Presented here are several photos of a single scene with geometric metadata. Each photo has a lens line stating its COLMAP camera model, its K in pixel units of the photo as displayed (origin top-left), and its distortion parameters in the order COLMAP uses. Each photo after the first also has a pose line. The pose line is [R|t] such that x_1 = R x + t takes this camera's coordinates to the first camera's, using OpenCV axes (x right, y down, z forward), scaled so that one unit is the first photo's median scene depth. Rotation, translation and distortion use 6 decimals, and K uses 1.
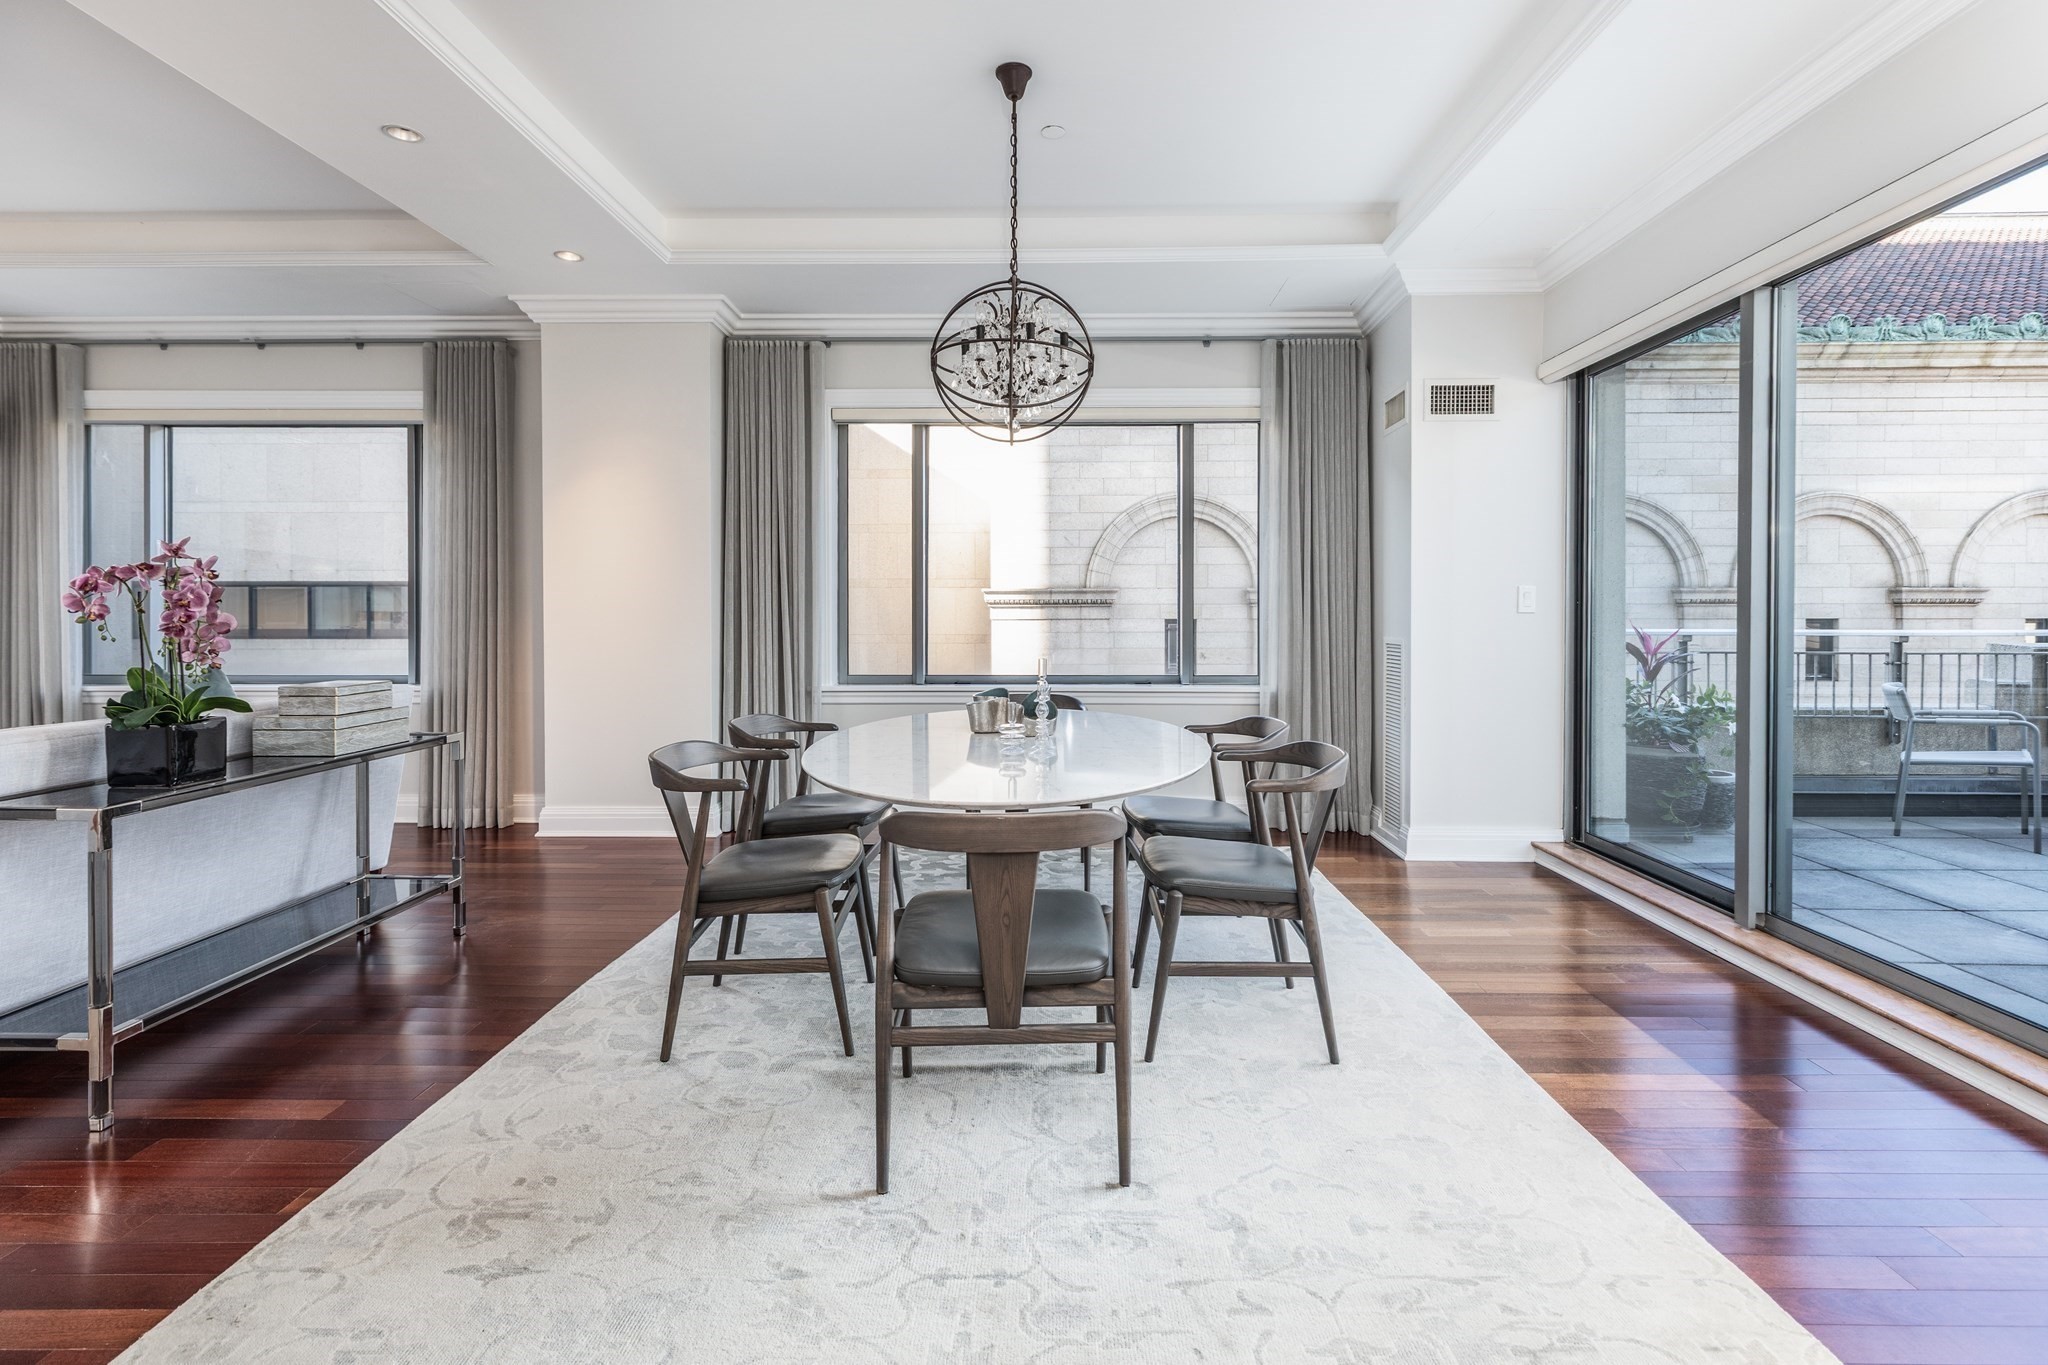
lens RADIAL K [[942.4, 0, 1010.0], [0, 942.4, 620.7], [0, 0, 1]] dist [0.001830, 0.000456]
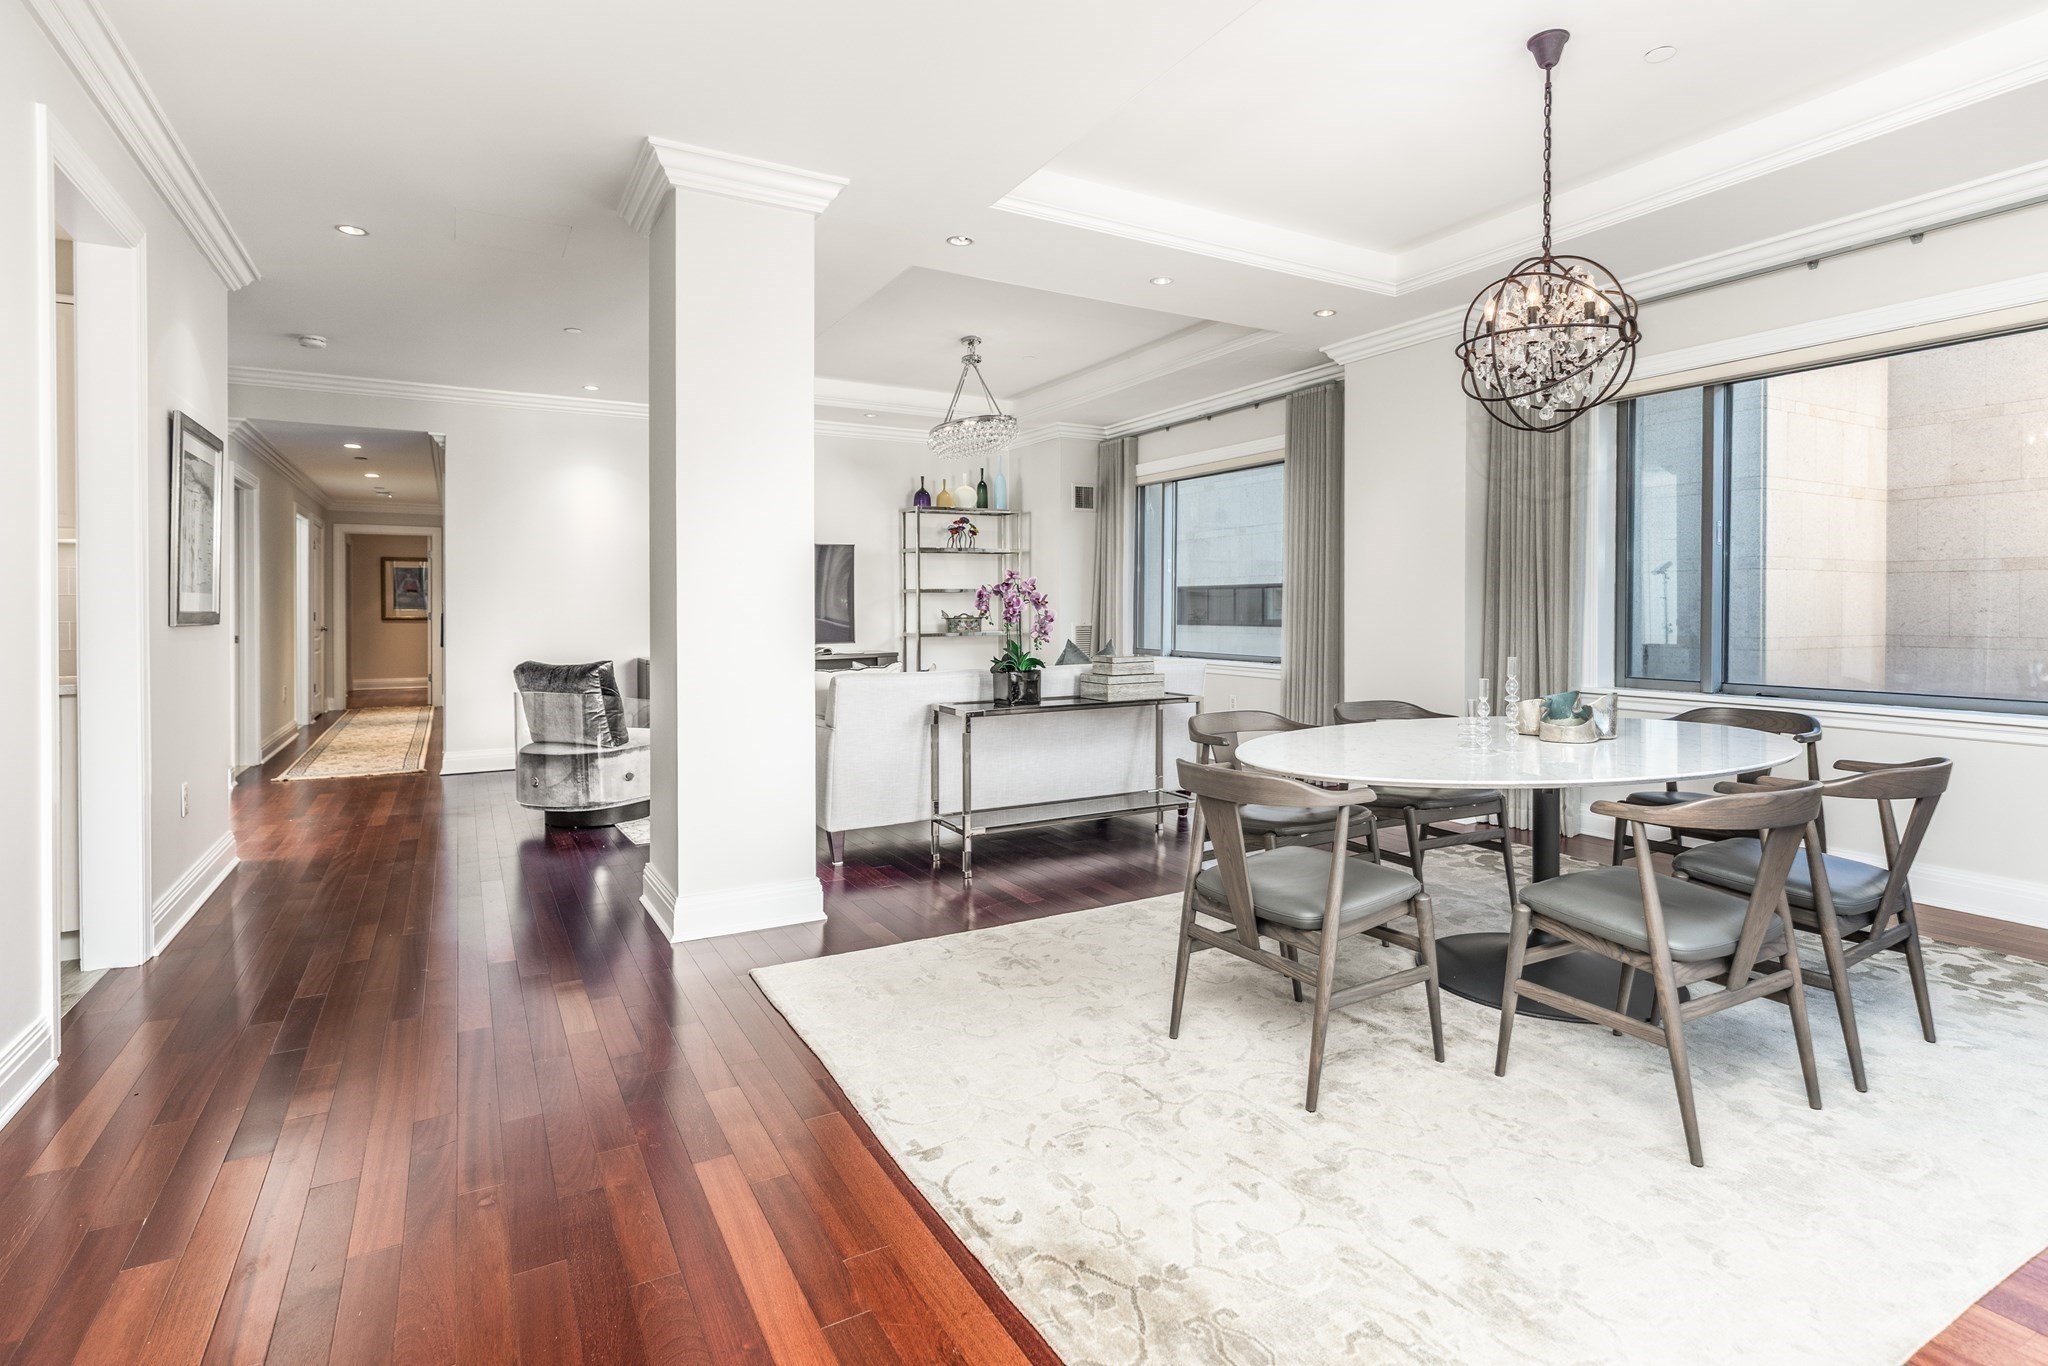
lens RADIAL K [[1007.4, 0, 1068.7], [0, 1007.4, 605.6], [0, 0, 1]] dist [-0.014617, 0.000622]
pose [[0.527500, -0.002905, -0.849550, 1.157935], [-0.006501, 0.999951, -0.007456, -0.002241], [0.849530, 0.009456, 0.527455, 0.122350]]
